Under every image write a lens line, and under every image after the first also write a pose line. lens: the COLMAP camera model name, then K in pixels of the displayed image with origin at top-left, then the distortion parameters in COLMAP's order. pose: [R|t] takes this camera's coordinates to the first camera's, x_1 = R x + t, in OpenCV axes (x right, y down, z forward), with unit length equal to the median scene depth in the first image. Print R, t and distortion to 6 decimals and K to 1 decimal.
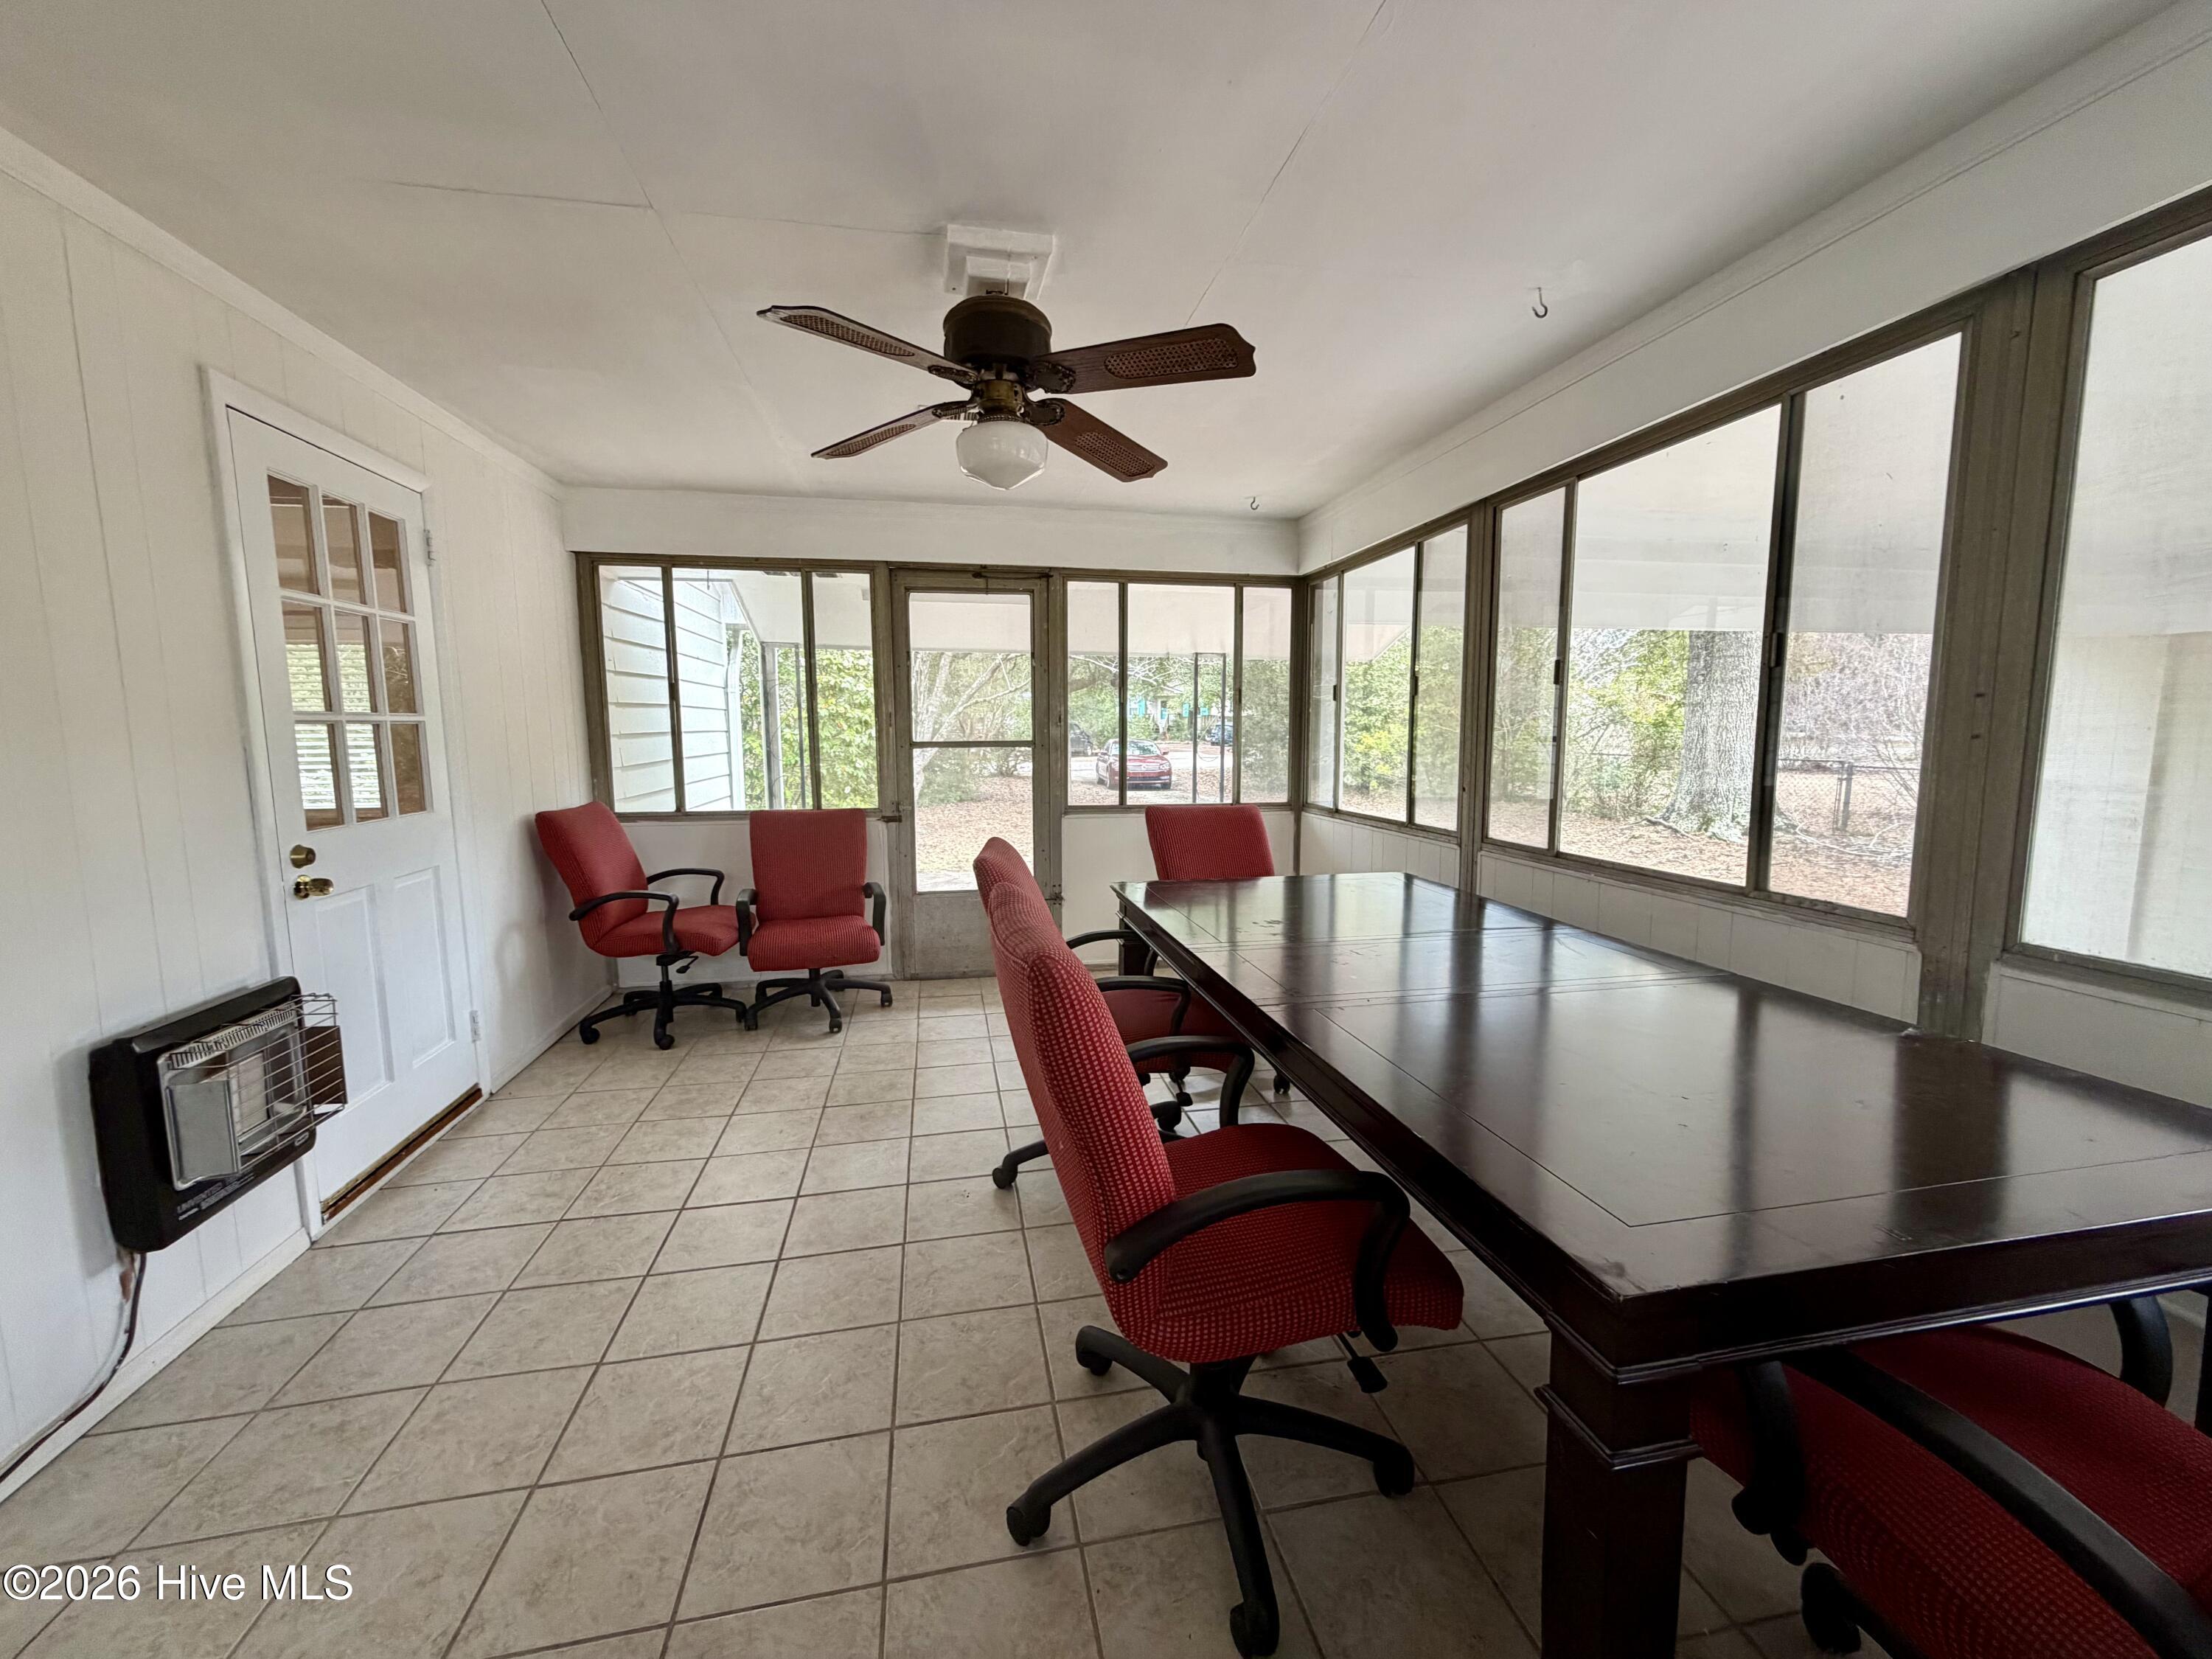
lens RADIAL K [[871.9, 0, 1102.3], [0, 871.9, 833.7], [0, 0, 1]] dist [-0.004210, -0.000004]
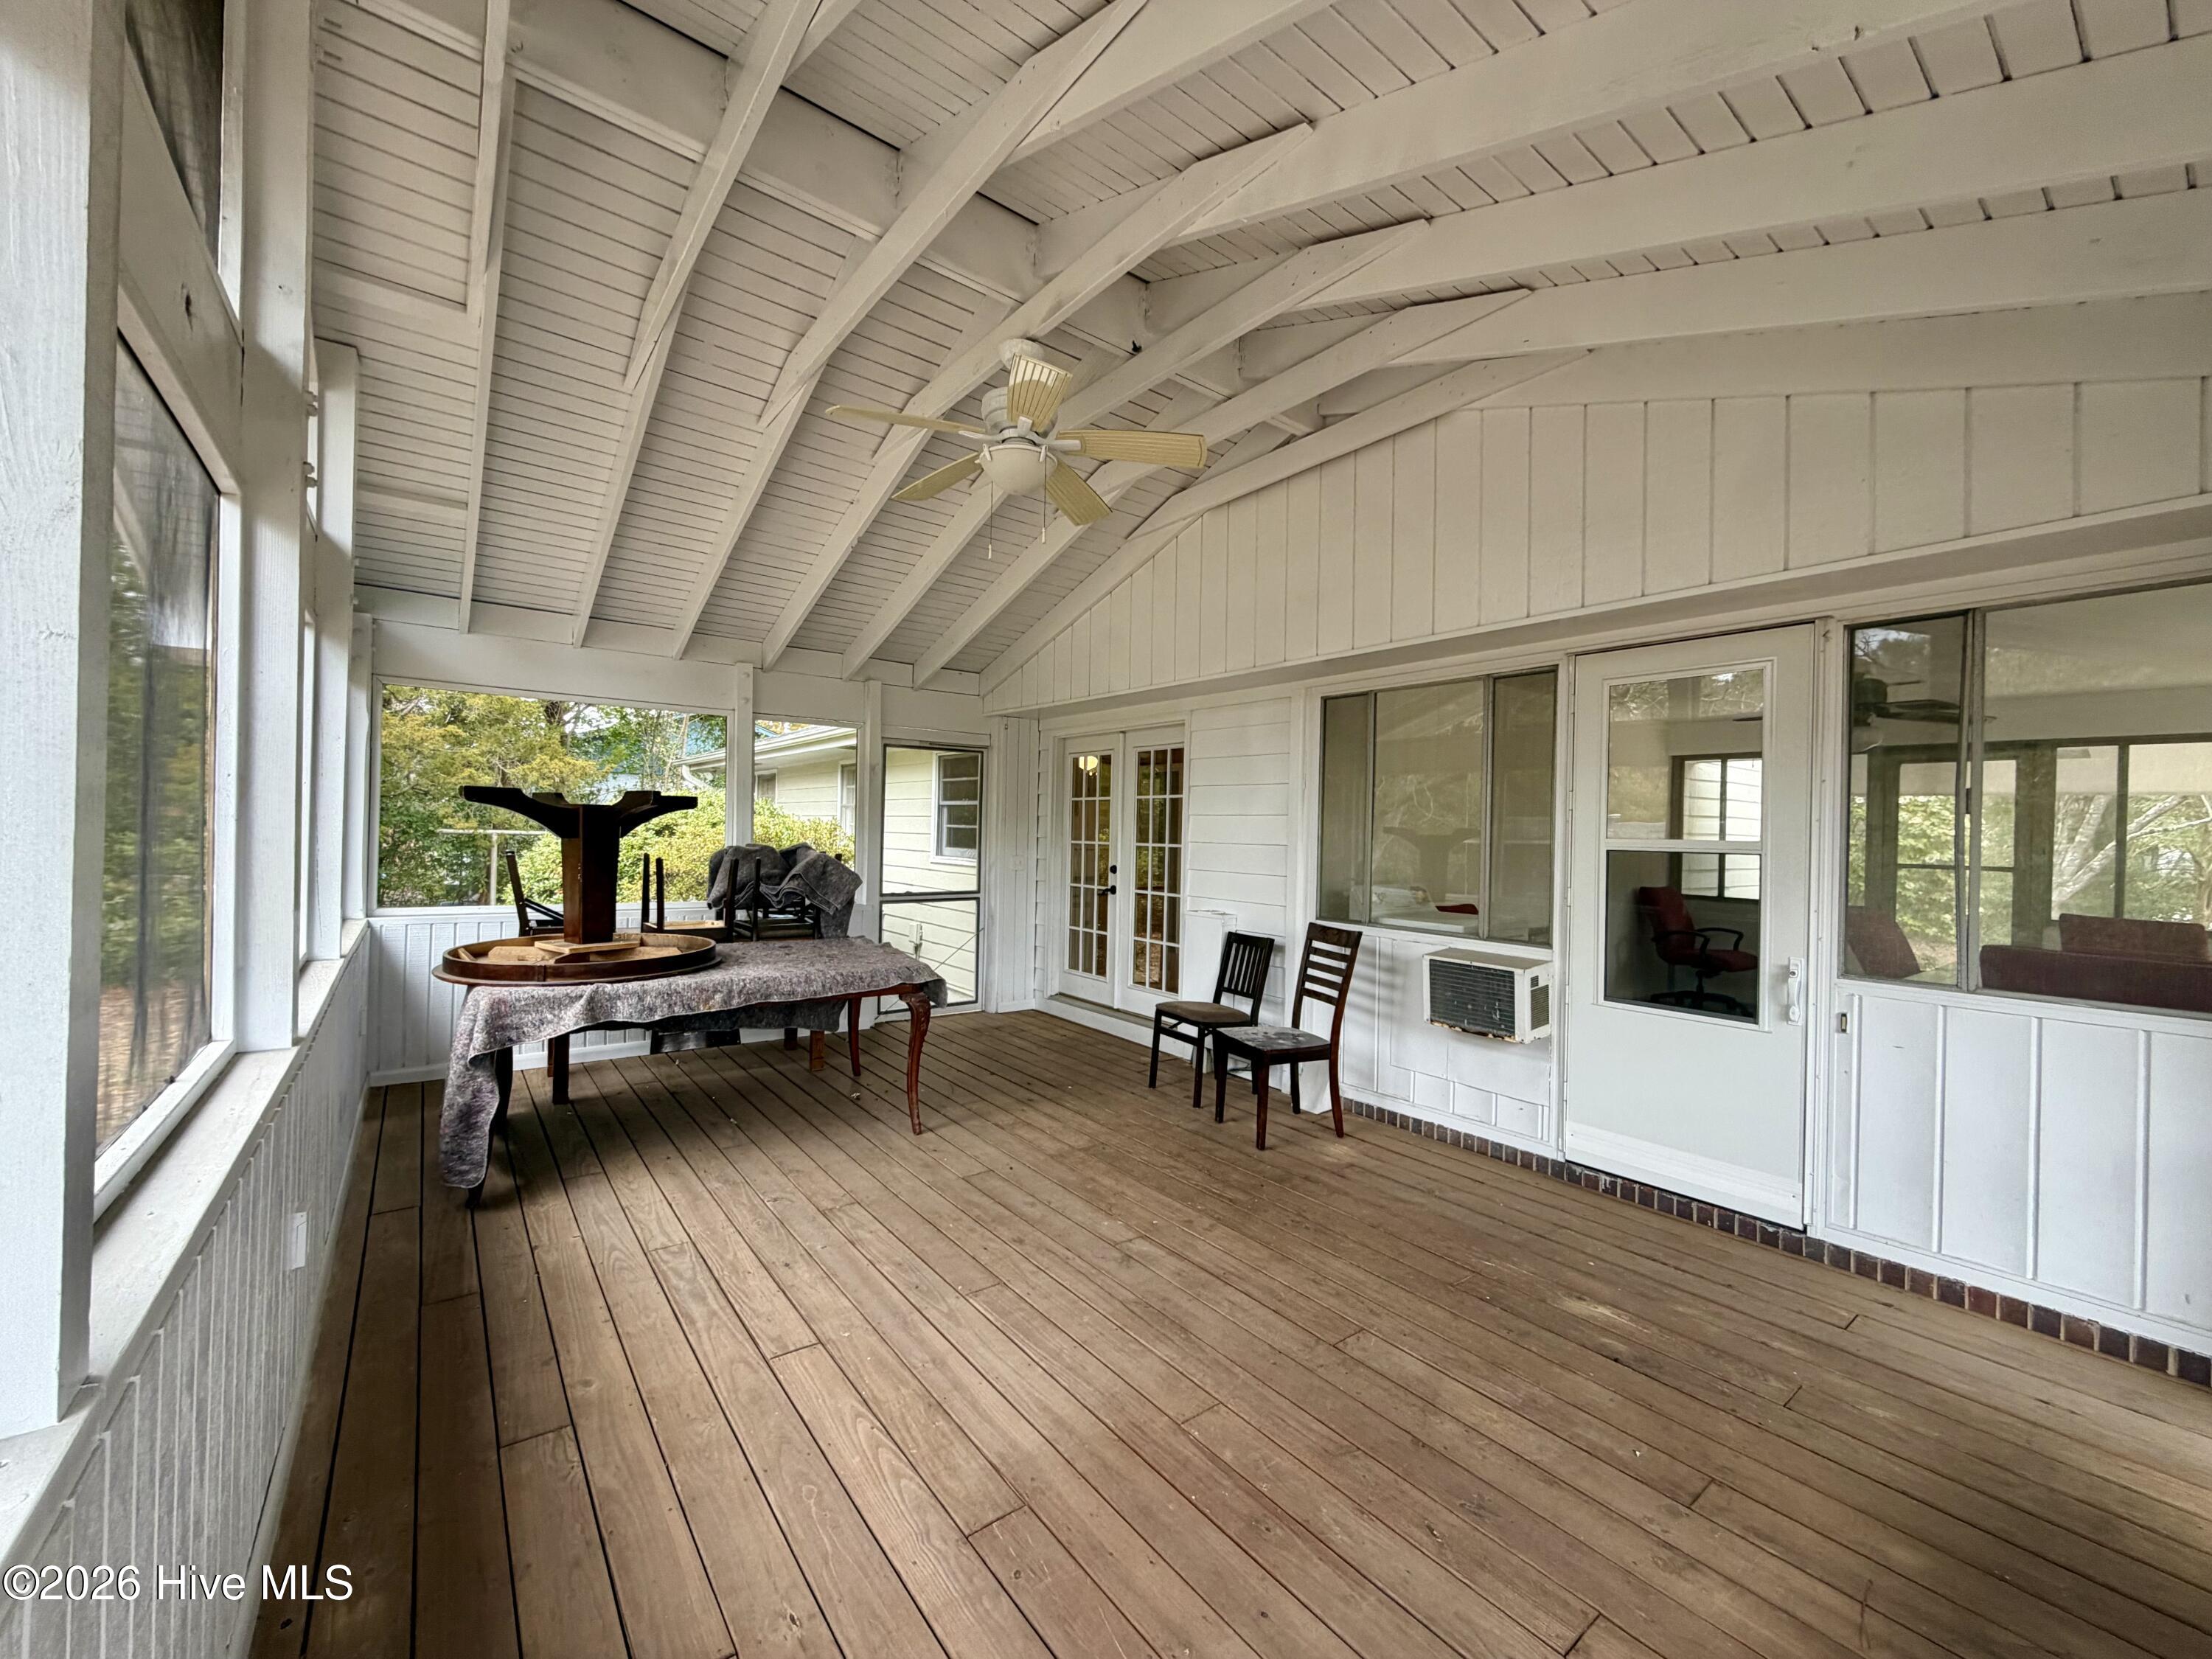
lens RADIAL K [[871.9, 0, 1093.0], [0, 871.9, 838.7], [0, 0, 1]] dist [-0.004210, -0.000004]
pose [[0.449956, 0.018473, -0.892860, 0.530884], [-0.136352, 0.989485, -0.048242, 0.120904], [0.882580, 0.143450, 0.447743, -0.952408]]
